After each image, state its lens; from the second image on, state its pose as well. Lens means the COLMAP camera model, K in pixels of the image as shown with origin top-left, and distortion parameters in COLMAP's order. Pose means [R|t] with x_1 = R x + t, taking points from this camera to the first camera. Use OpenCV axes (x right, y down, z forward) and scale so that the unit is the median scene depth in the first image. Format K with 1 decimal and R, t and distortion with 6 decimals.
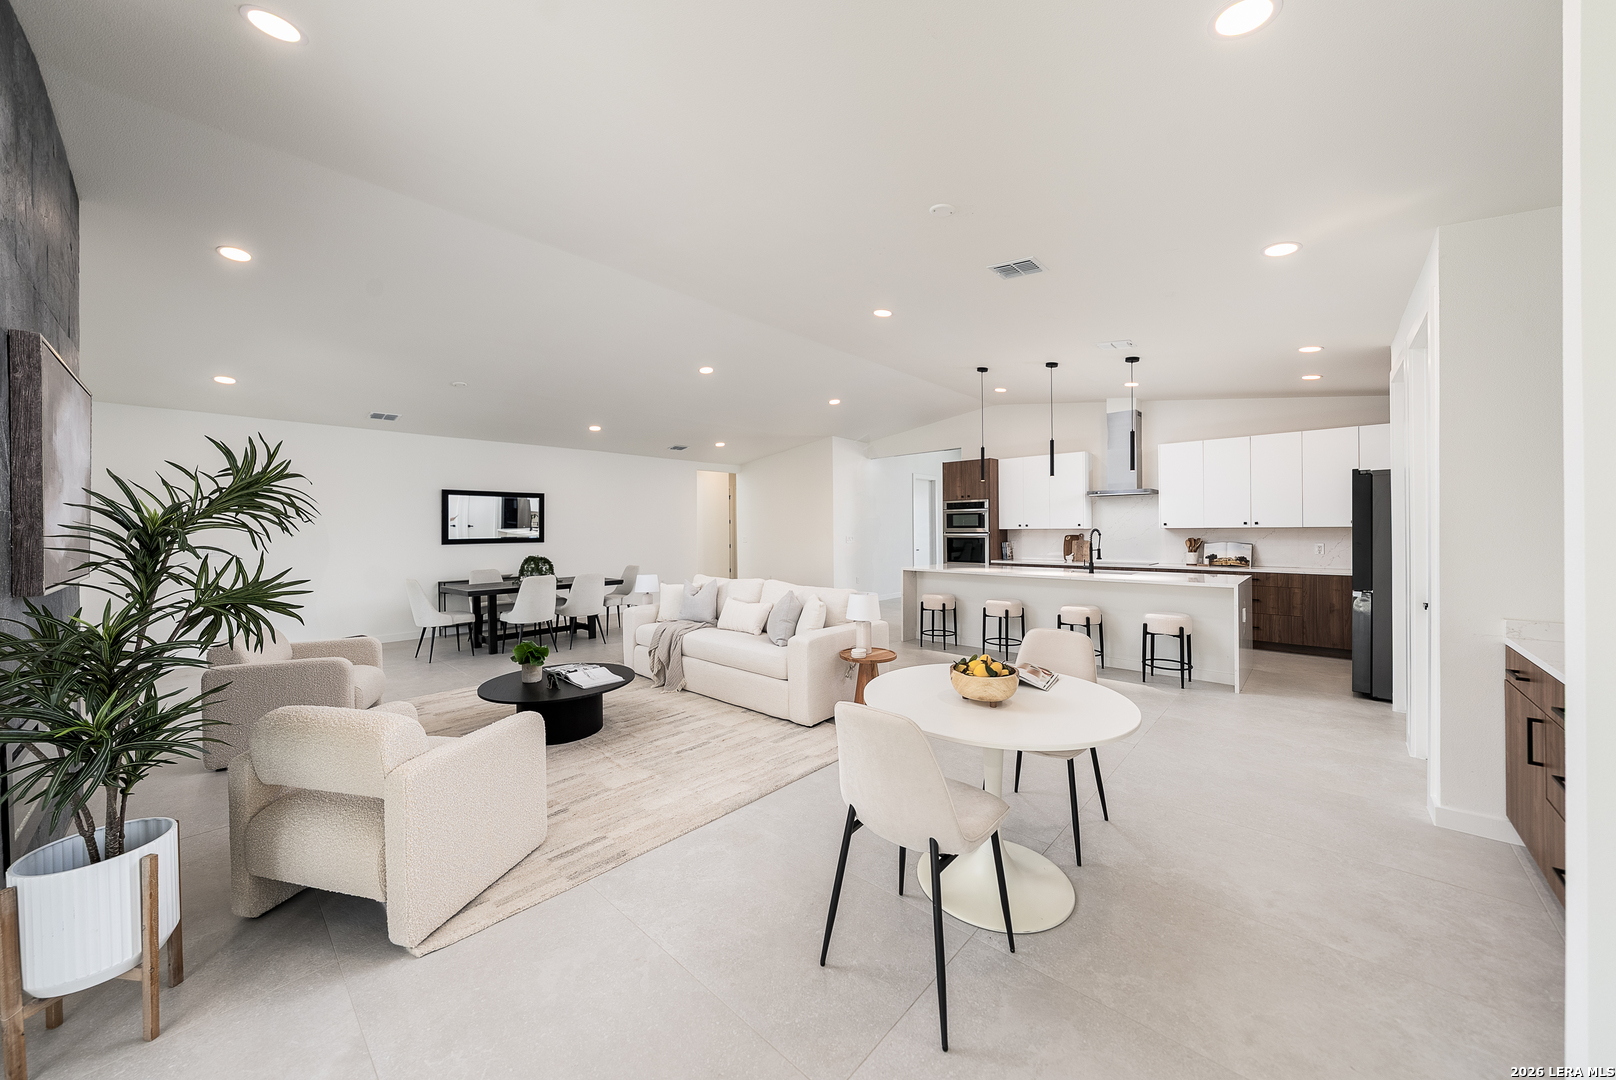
lens RADIAL K [[579.1, 0, 808.0], [0, 579.1, 540.0], [0, 0, 1]] dist [0.000003, 0.000000]
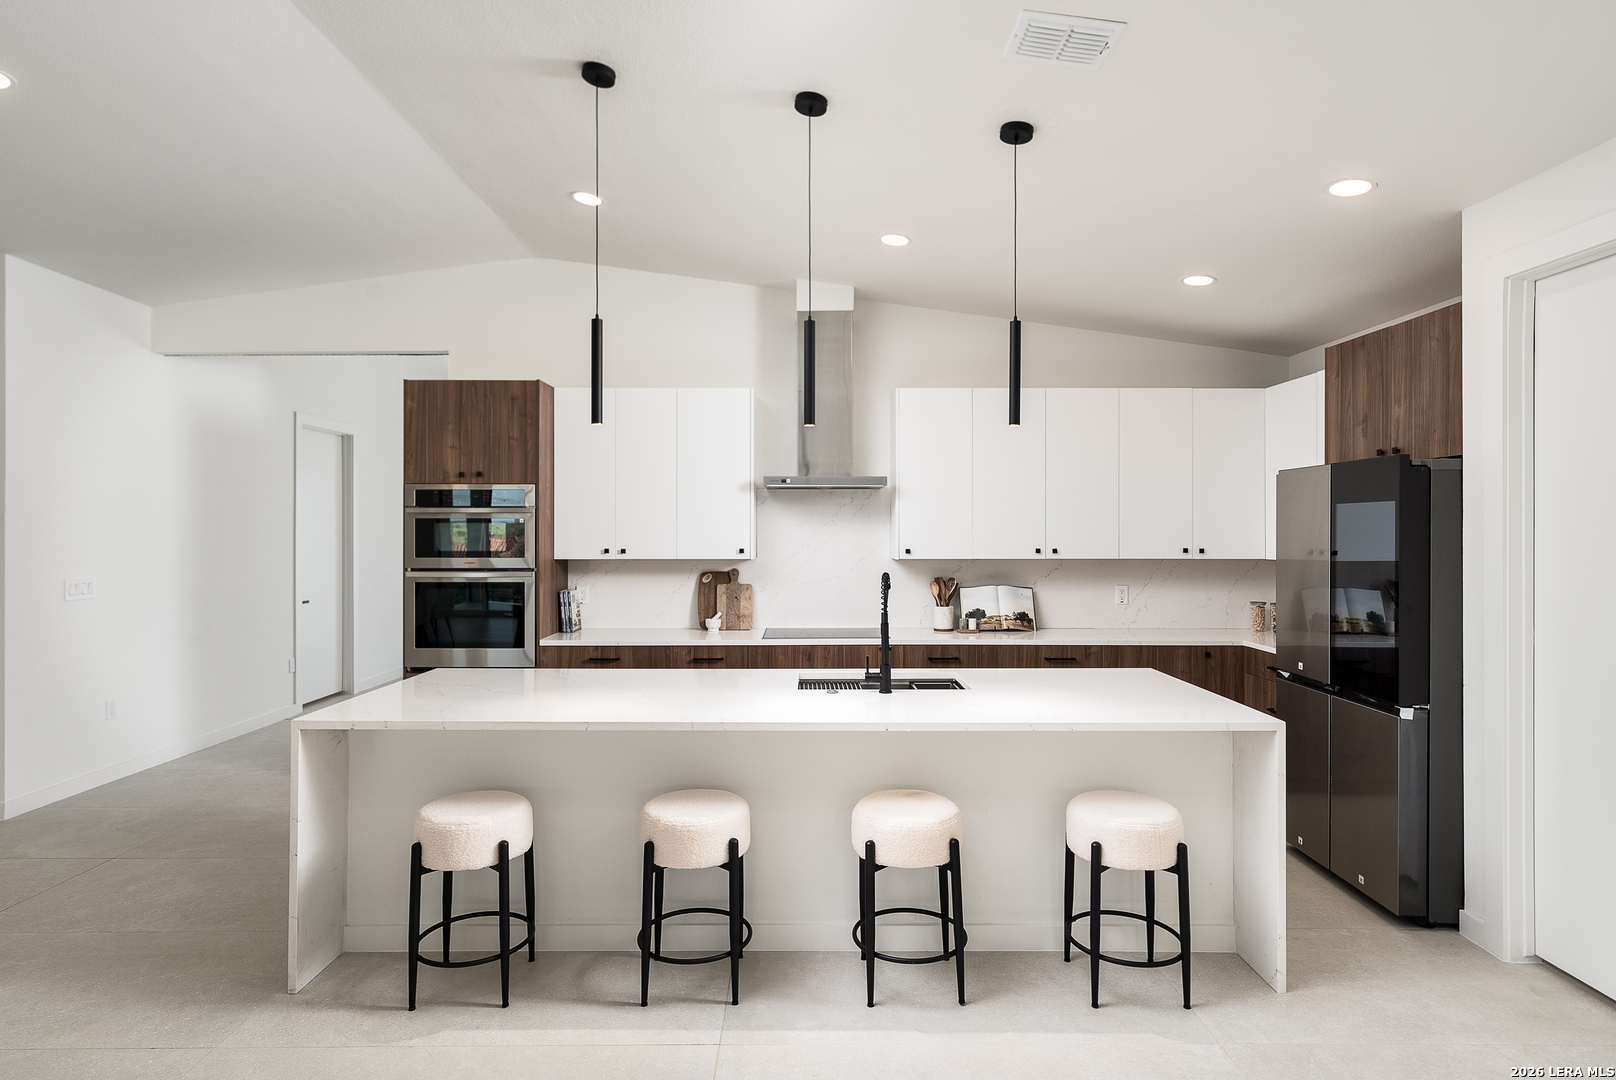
lens RADIAL K [[851.7, 0, 808.0], [0, 851.7, 540.0], [0, 0, 1]] dist [-0.004444, -0.000453]
pose [[0.726015, 0.003475, 0.687670, 0.048921], [0.006485, 0.999908, -0.011900, -0.024763], [-0.687648, 0.013099, 0.725926, 0.456259]]
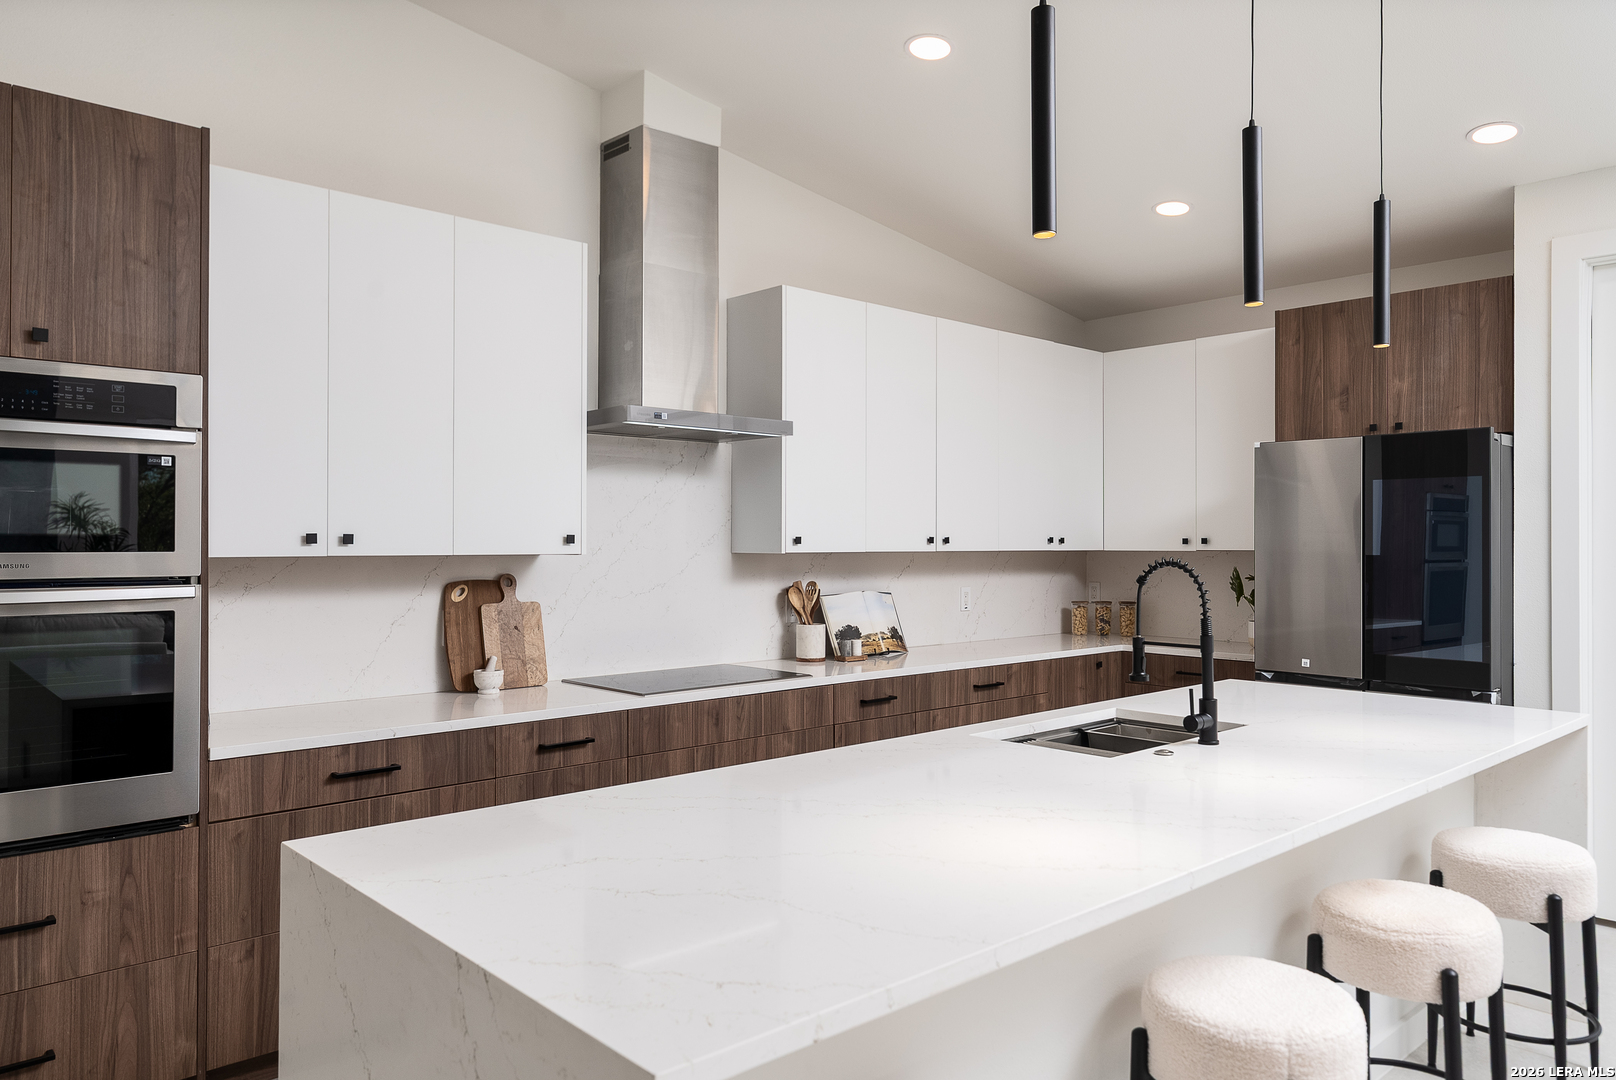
lens RADIAL K [[1100.8, 0, 808.0], [0, 1100.8, 540.0], [0, 0, 1]] dist [0.001579, 0.001408]
pose [[0.075365, 0.012102, 0.997083, 0.012901], [0.018441, 0.999738, -0.013528, -0.016603], [-0.996985, 0.019407, 0.075122, 0.812414]]
